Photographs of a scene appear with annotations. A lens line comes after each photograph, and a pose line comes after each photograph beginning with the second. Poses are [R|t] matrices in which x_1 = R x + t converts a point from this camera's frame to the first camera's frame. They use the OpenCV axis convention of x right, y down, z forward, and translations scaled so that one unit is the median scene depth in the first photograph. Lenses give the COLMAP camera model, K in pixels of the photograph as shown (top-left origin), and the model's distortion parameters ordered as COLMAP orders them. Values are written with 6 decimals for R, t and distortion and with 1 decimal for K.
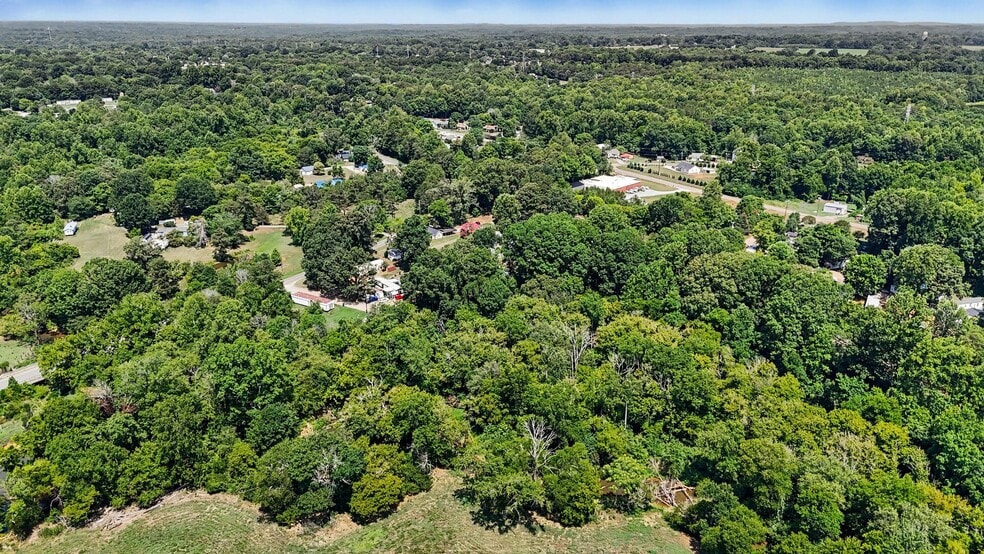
lens RADIAL K [[734.9, 0, 501.5], [0, 734.9, 275.5], [0, 0, 1]] dist [0.060177, -0.054870]
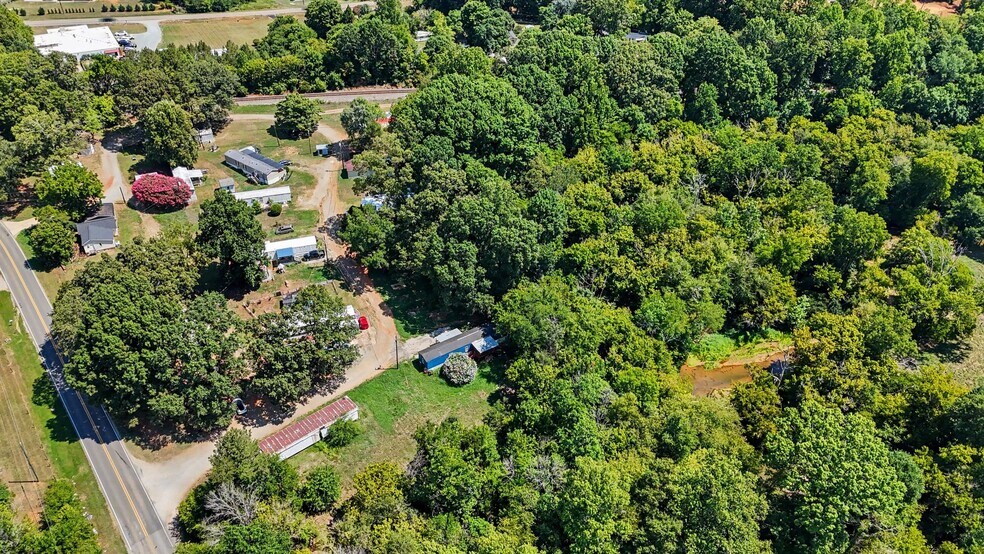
lens RADIAL K [[734.9, 0, 492.3], [0, 734.9, 261.4], [0, 0, 1]] dist [0.060177, -0.054870]
pose [[0.287614, -0.537391, 0.792773, -0.539532], [0.297094, 0.836977, 0.459570, -0.241196], [-0.910502, 0.103350, 0.400382, 0.678586]]
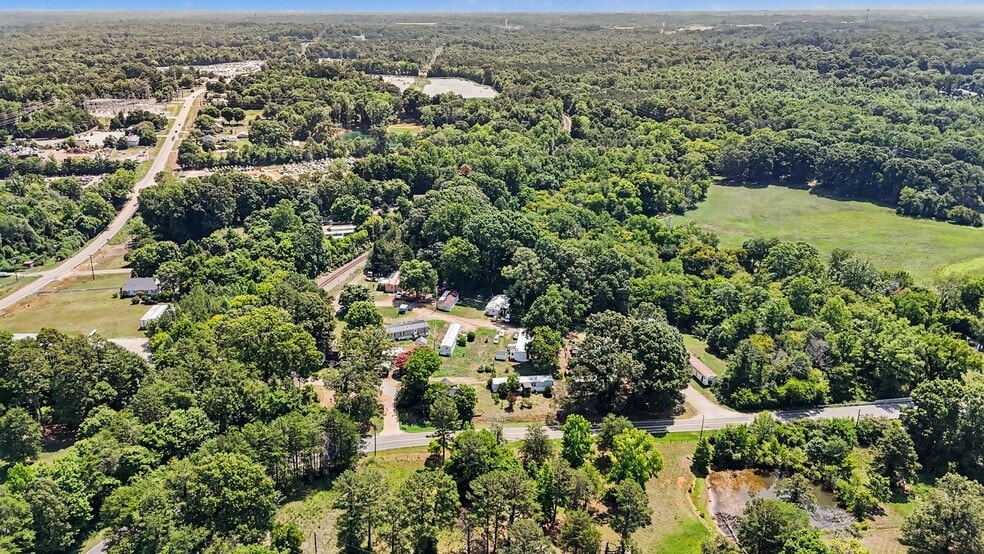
lens RADIAL K [[734.9, 0, 473.8], [0, 734.9, 265.3], [0, 0, 1]] dist [0.060177, -0.054870]
pose [[-0.710869, -0.231998, 0.663959, -0.613845], [0.227837, 0.817165, 0.529464, -0.576288], [-0.665399, 0.527654, -0.528040, 1.557114]]
